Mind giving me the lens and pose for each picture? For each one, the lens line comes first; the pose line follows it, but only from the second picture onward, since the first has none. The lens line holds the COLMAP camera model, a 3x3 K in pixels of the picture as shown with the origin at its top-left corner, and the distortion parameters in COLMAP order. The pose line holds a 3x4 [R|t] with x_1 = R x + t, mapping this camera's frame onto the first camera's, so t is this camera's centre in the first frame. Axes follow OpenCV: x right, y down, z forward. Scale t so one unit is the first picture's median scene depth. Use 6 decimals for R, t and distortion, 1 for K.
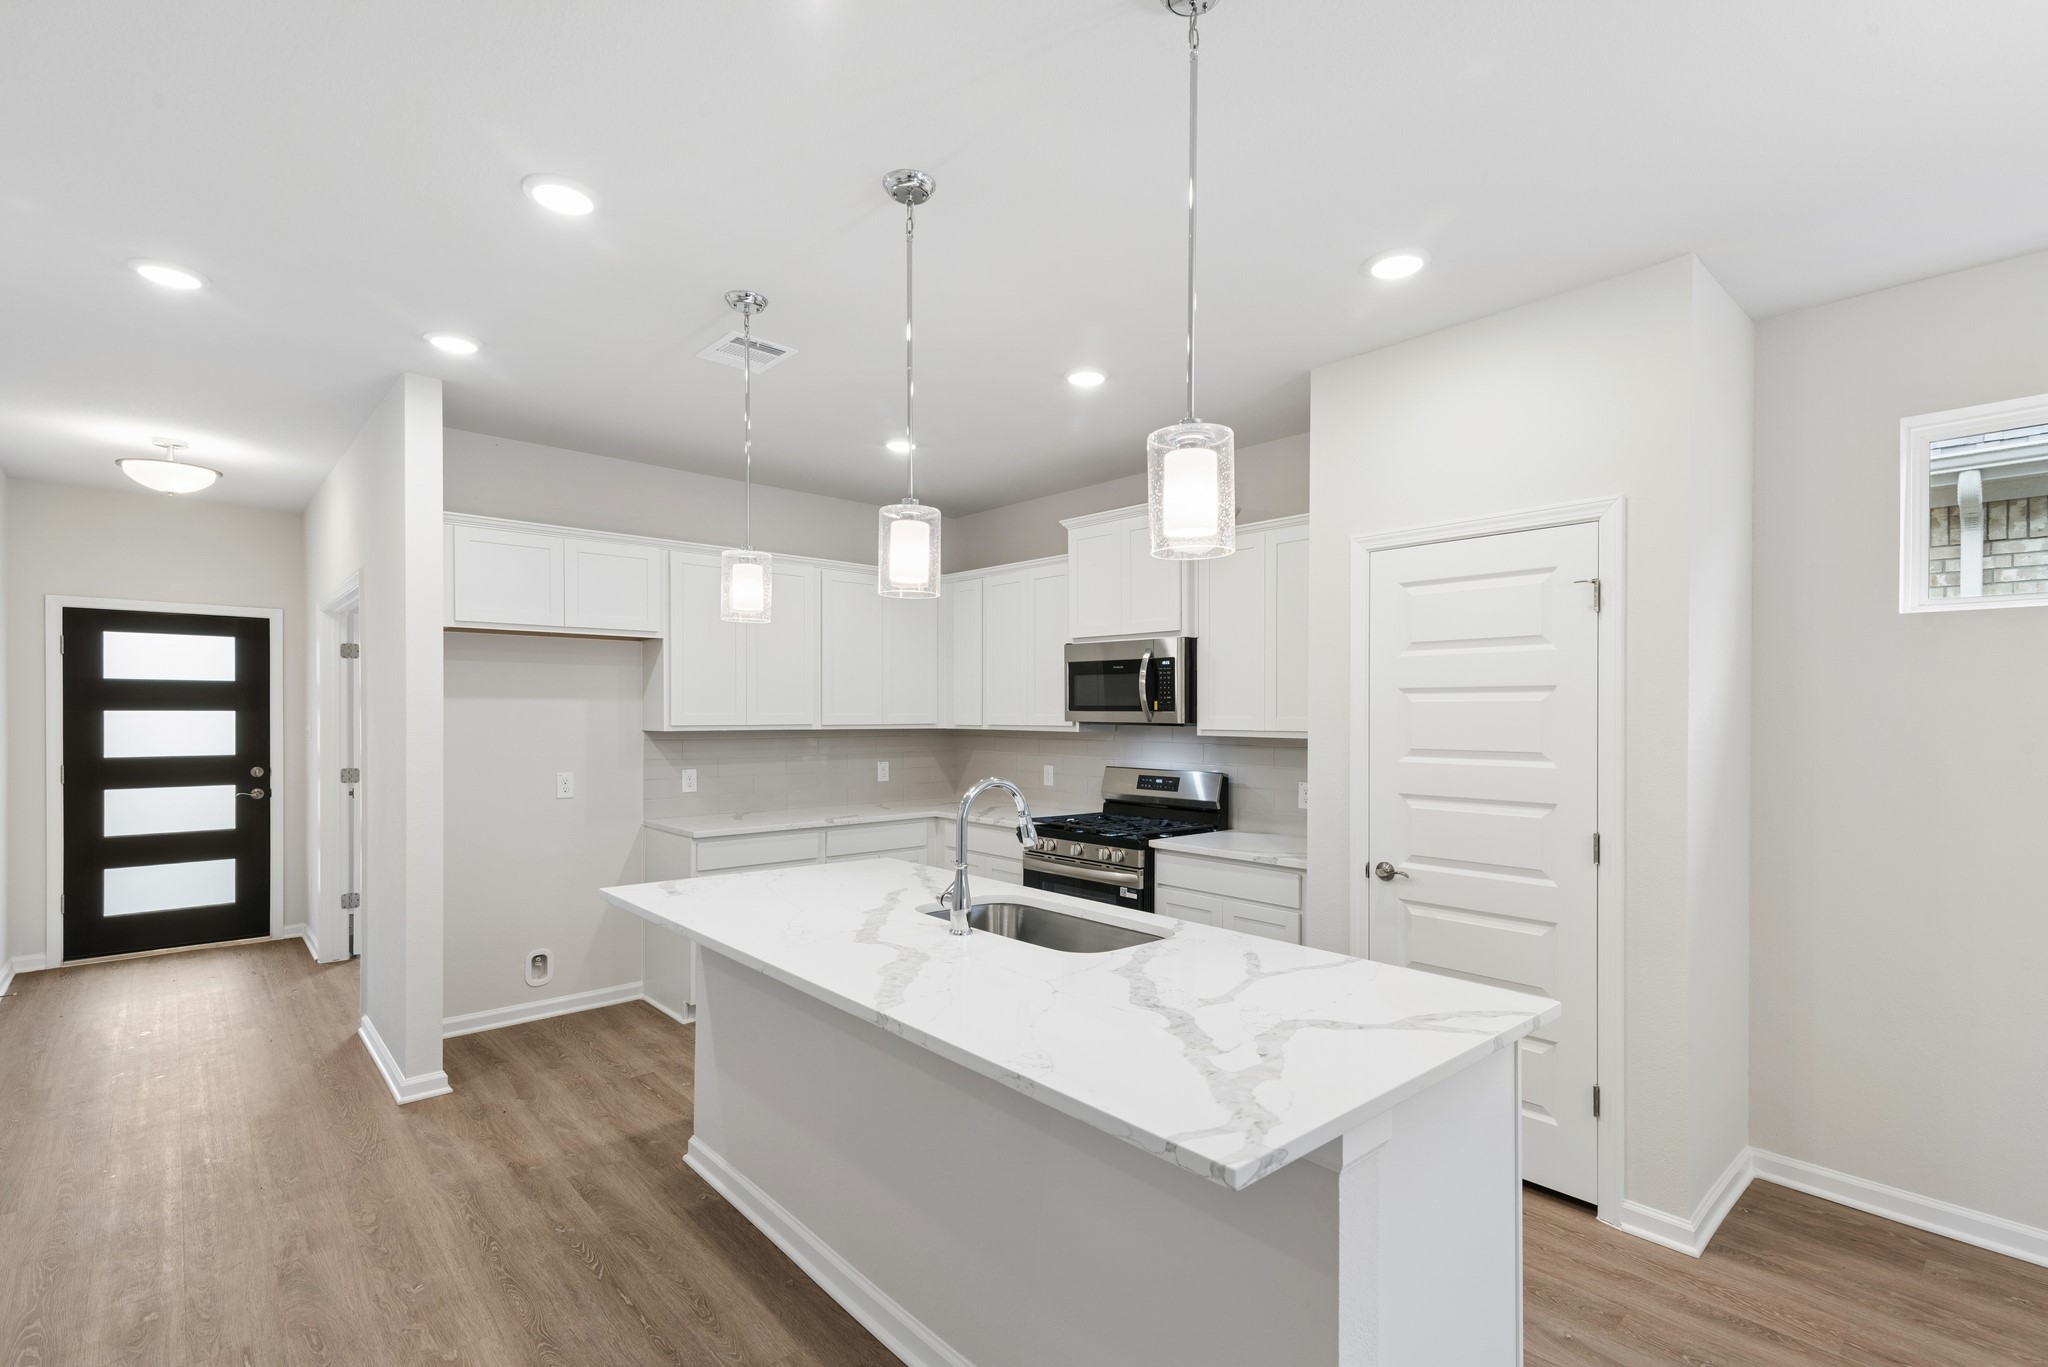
lens RADIAL K [[938.7, 0, 1025.1], [0, 938.7, 716.1], [0, 0, 1]] dist [0.019113, -0.001768]
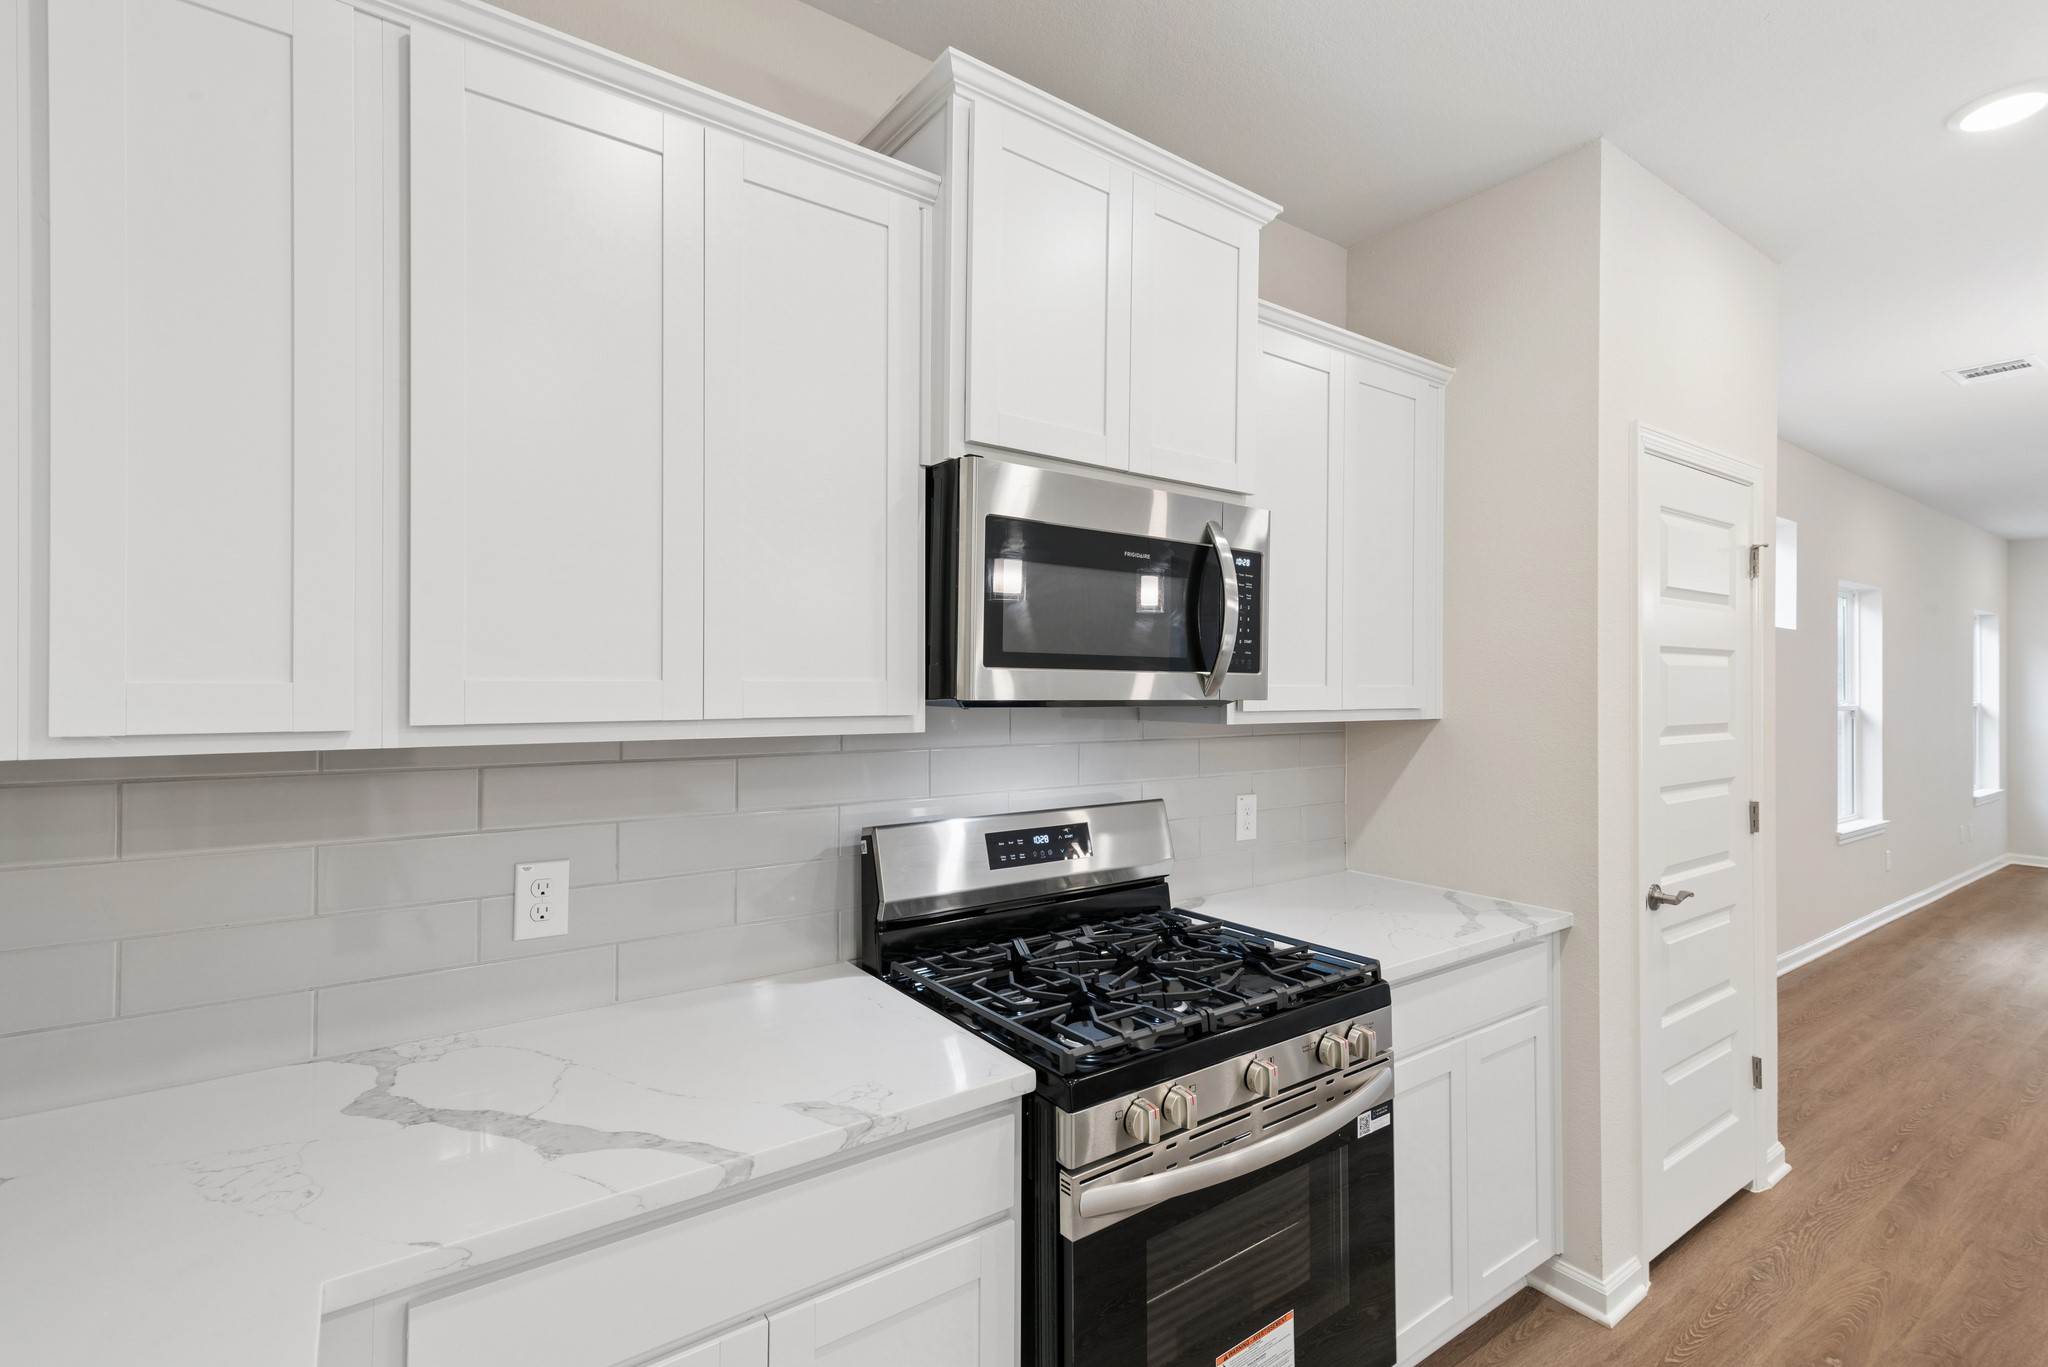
lens RADIAL K [[938.7, 0, 1023.9], [0, 938.7, 683.2], [0, 0, 1]] dist [0.019113, -0.001768]
pose [[0.108598, -0.003456, 0.994080, -0.271004], [-0.001084, 0.999993, 0.003595, -0.001593], [-0.994085, -0.001468, 0.108594, 0.966261]]
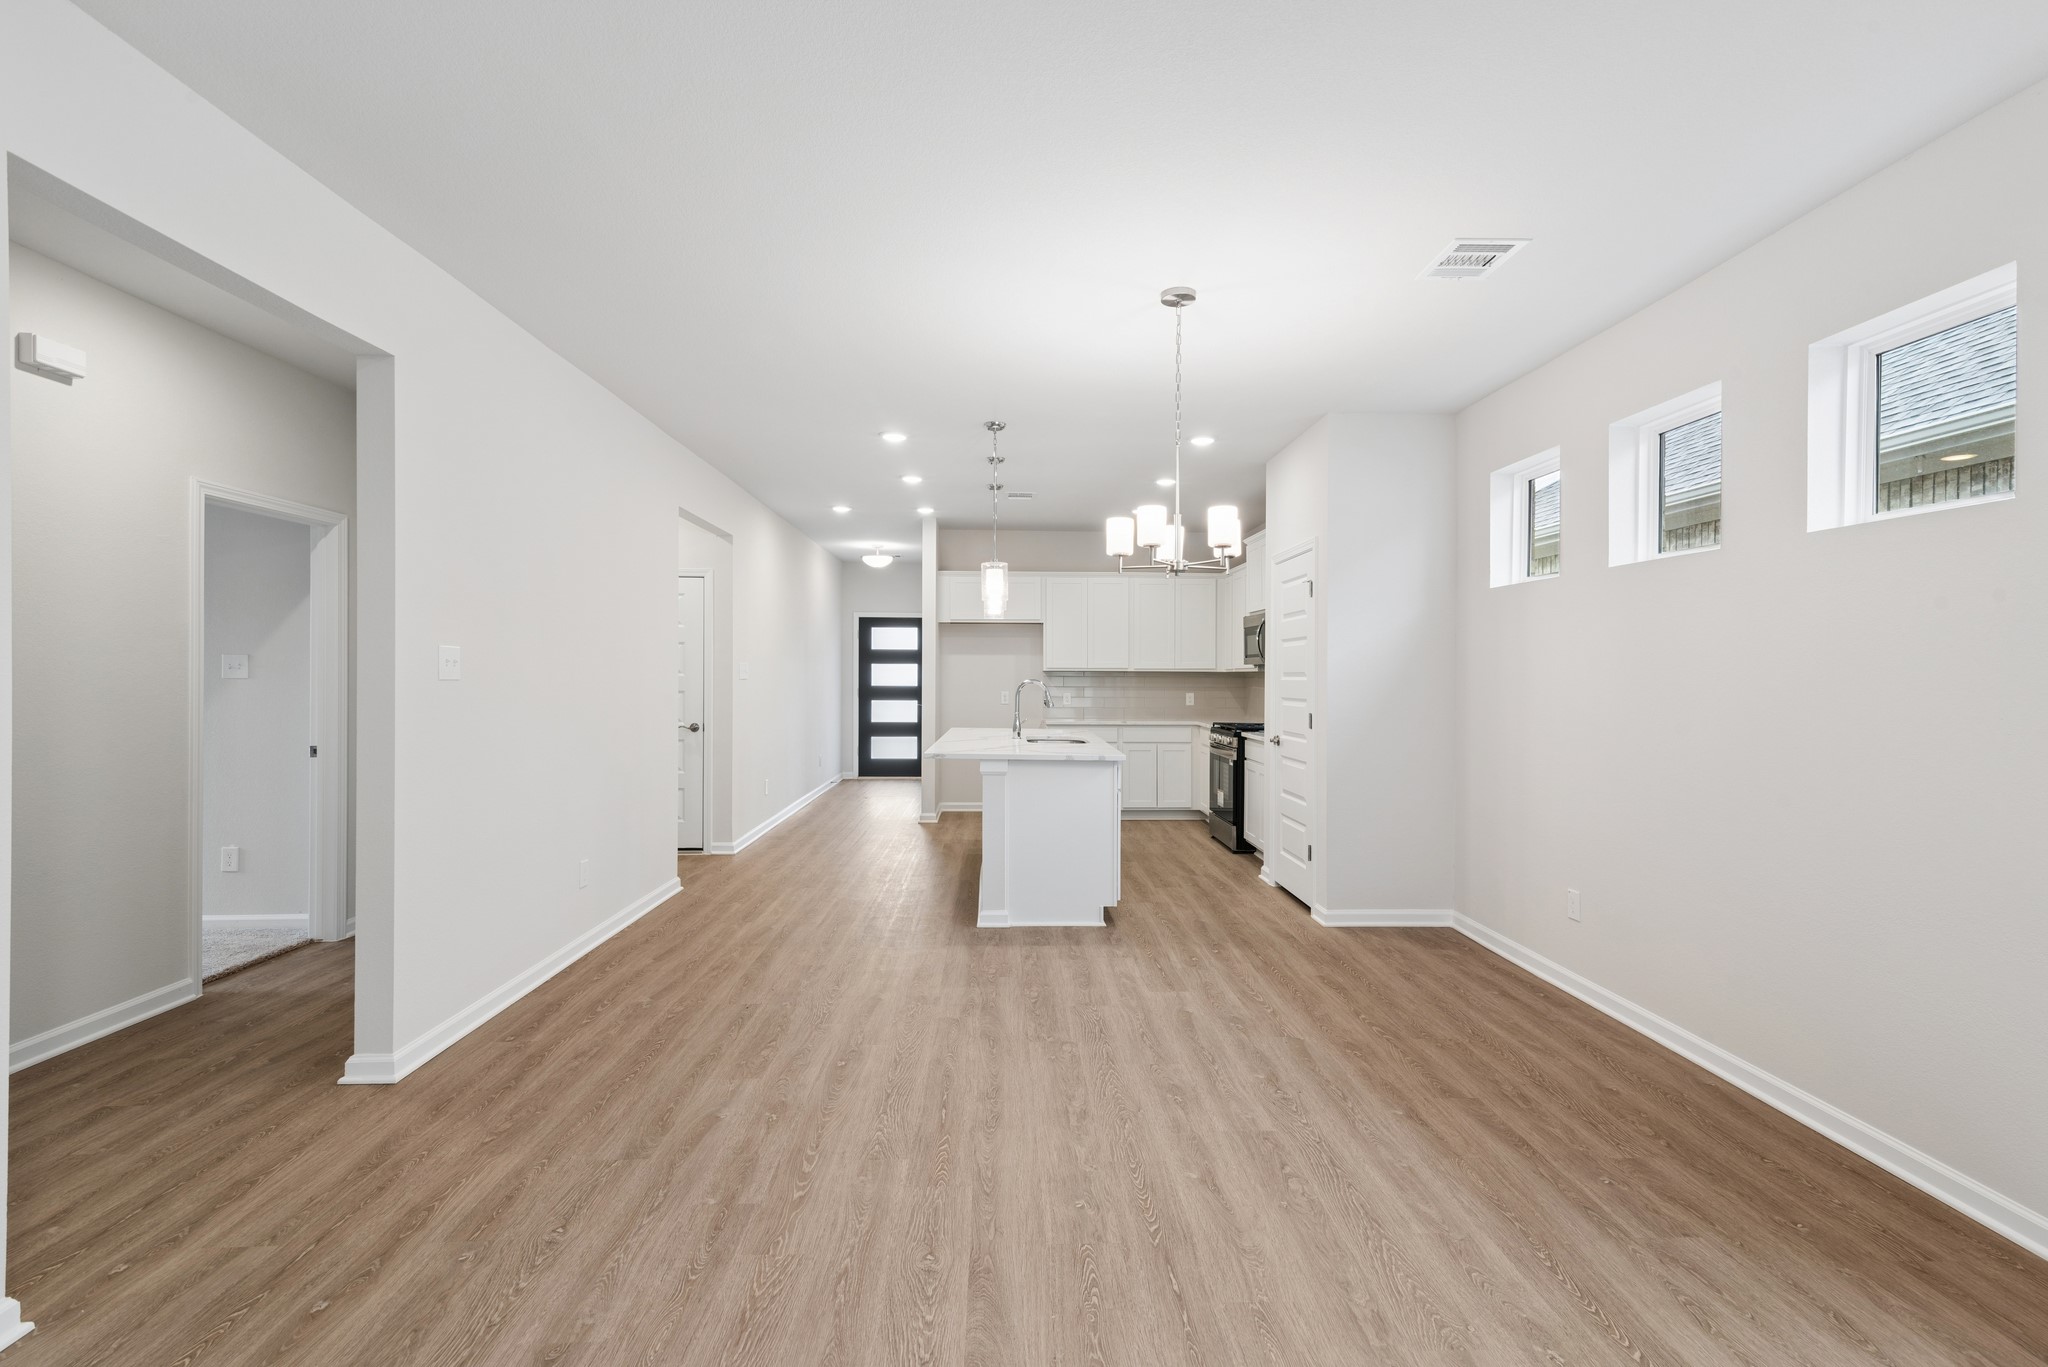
lens RADIAL K [[938.7, 0, 1032.0], [0, 938.7, 673.1], [0, 0, 1]] dist [0.019113, -0.001768]
pose [[0.766047, -0.001427, -0.642783, 0.814075], [-0.004680, 0.999959, -0.007799, 0.035351], [0.642768, 0.008983, 0.766008, -0.477456]]
